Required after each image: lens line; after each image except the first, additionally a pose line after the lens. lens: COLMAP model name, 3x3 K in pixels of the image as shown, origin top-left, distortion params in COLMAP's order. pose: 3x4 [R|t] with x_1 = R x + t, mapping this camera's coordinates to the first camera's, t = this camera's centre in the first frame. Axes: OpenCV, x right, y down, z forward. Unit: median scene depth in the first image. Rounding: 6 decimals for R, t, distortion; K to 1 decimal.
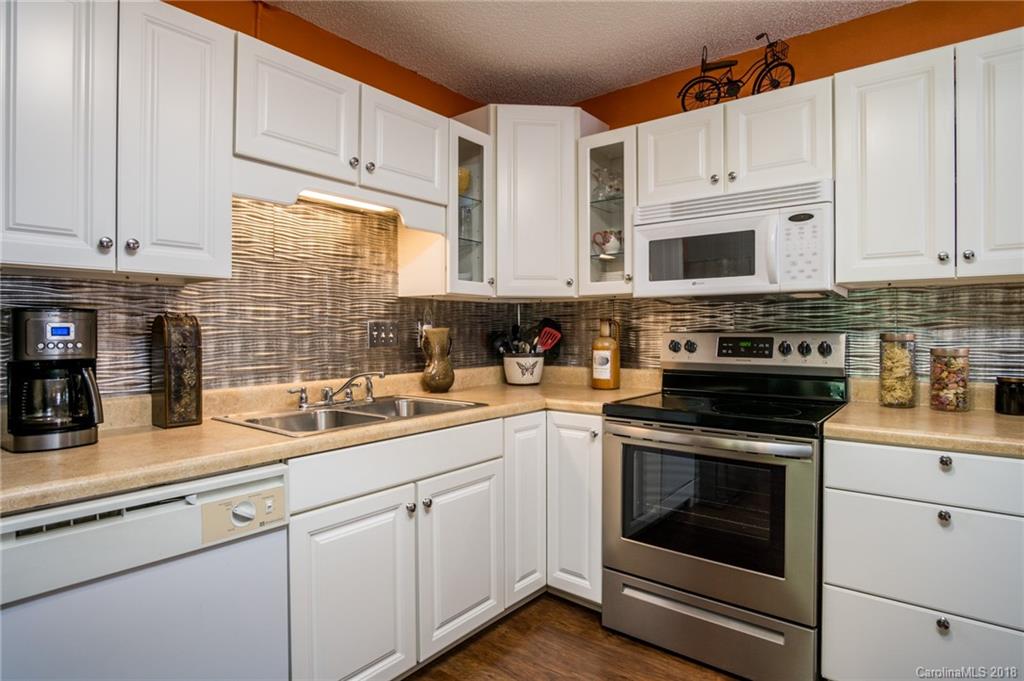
lens RADIAL K [[557.3, 0, 500.5], [0, 557.3, 332.2], [0, 0, 1]] dist [-0.033555, 0.009895]
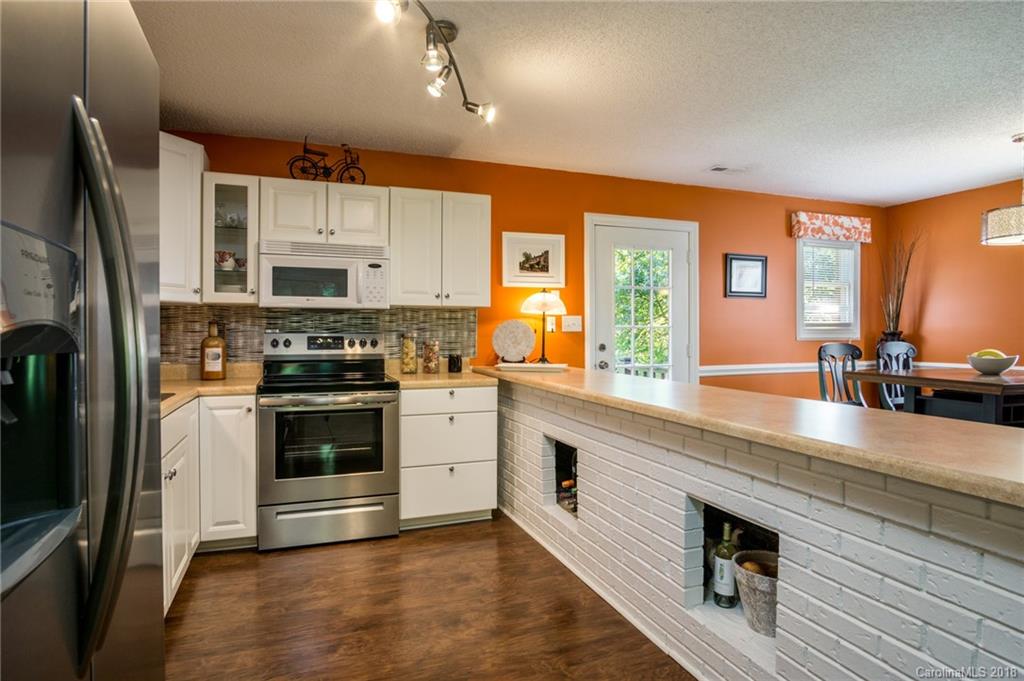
lens RADIAL K [[557.3, 0, 504.3], [0, 557.3, 333.4], [0, 0, 1]] dist [-0.033555, 0.009895]
pose [[0.501869, 0.000969, 0.864943, -0.649413], [0.001711, 0.999996, -0.002113, 0.005195], [-0.864942, 0.002540, 0.501865, -0.187062]]
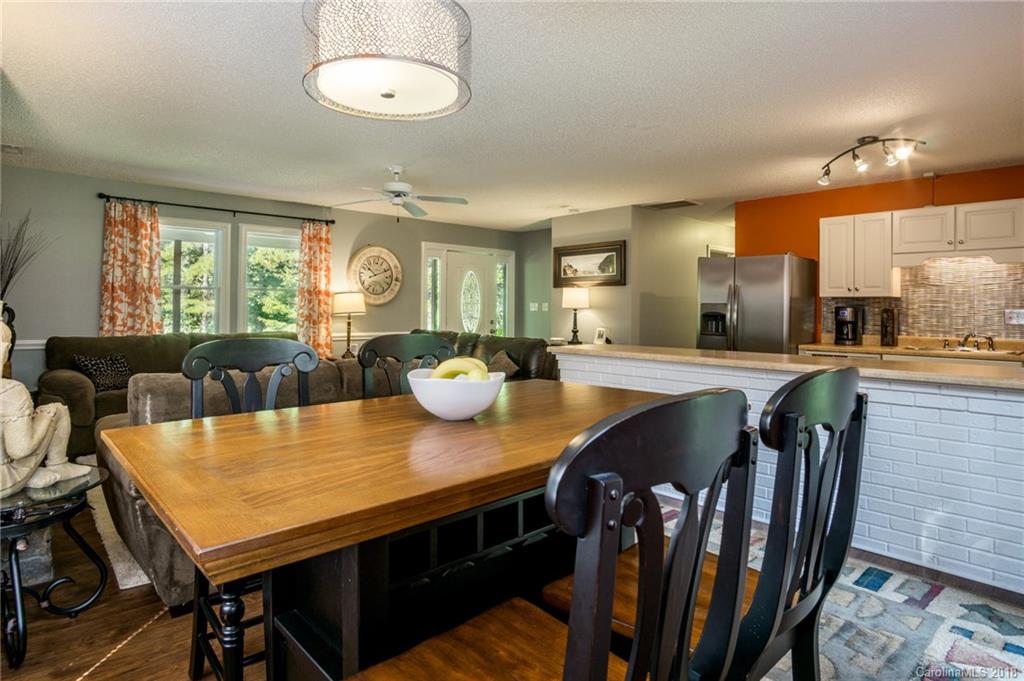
lens RADIAL K [[557.3, 0, 505.2], [0, 557.3, 306.3], [0, 0, 1]] dist [-0.033555, 0.009895]
pose [[-0.150481, -0.000583, -0.988613, 1.993170], [-0.012238, 0.999924, 0.001273, -0.015649], [0.988537, 0.012291, -0.150477, -0.438547]]
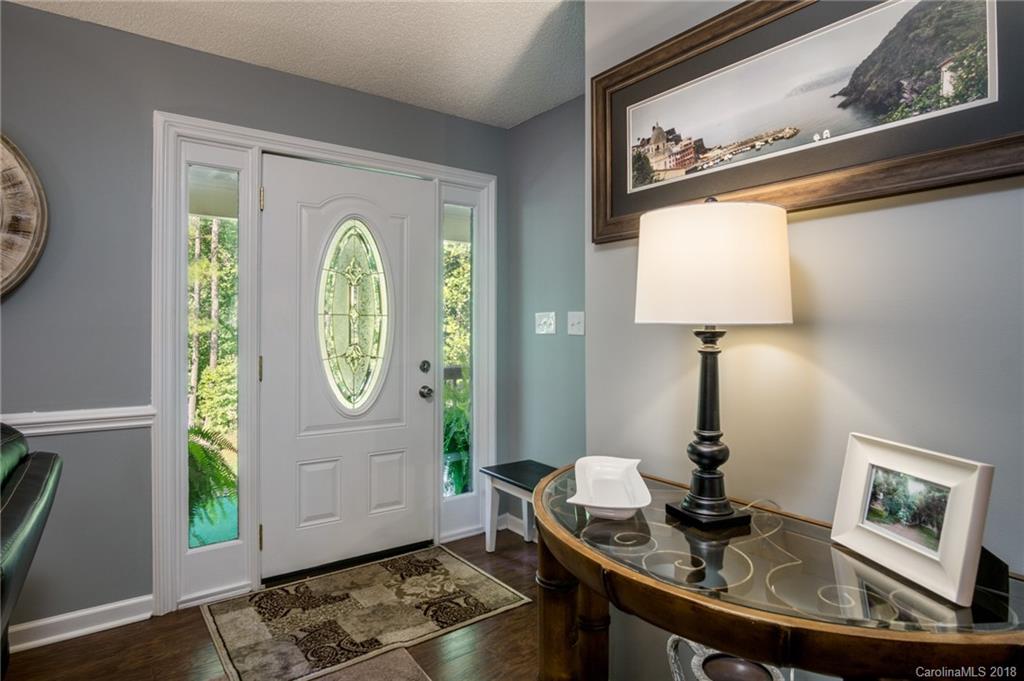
lens RADIAL K [[557.3, 0, 497.3], [0, 557.3, 327.5], [0, 0, 1]] dist [-0.033555, 0.009895]
pose [[-0.259139, 0.005302, -0.965825, -0.482202], [-0.005792, 0.999958, 0.007043, -0.008459], [0.965823, 0.007420, -0.259098, -0.577751]]
